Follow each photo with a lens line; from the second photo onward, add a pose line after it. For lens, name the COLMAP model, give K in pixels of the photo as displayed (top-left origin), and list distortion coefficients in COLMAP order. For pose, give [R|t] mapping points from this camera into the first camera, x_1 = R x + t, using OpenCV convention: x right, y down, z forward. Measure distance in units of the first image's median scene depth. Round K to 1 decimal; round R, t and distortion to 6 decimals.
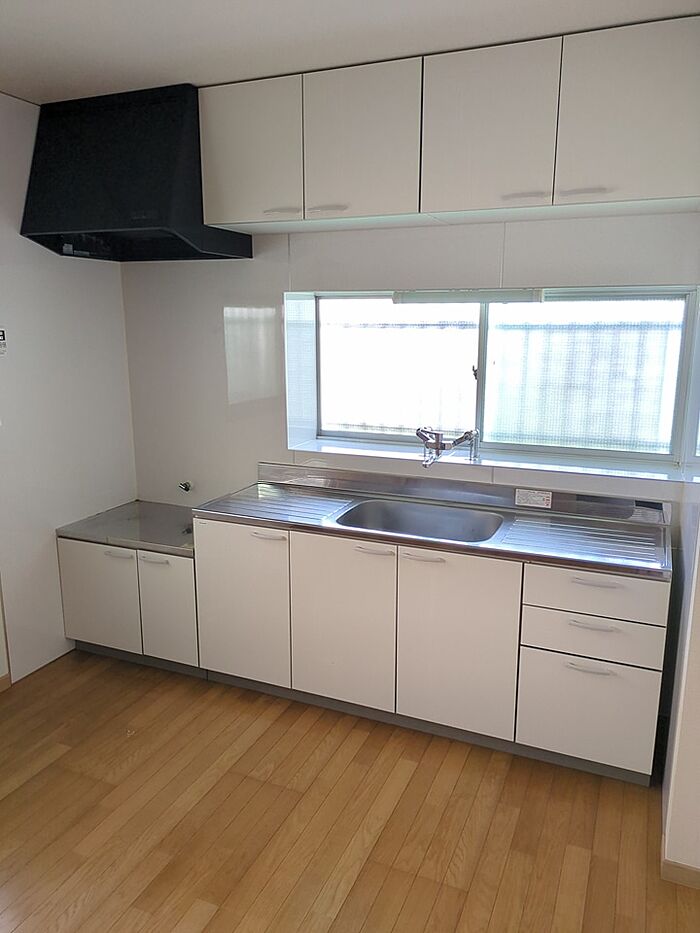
lens RADIAL K [[706.0, 0, 355.1], [0, 706.0, 464.5], [0, 0, 1]] dist [0.021797, 0.002075]
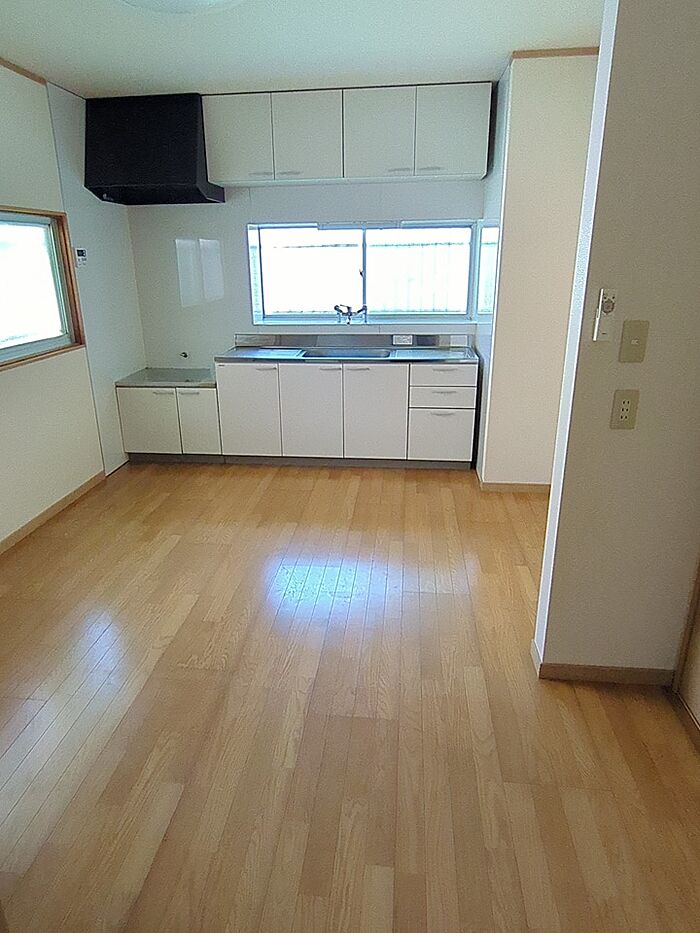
lens RADIAL K [[594.2, 0, 343.3], [0, 594.2, 465.4], [0, 0, 1]] dist [-0.007895, 0.001667]
pose [[0.959358, -0.108258, 0.260602, -0.311881], [0.073764, 0.987582, 0.138710, 0.134604], [-0.272382, -0.113849, 0.955430, -0.442640]]
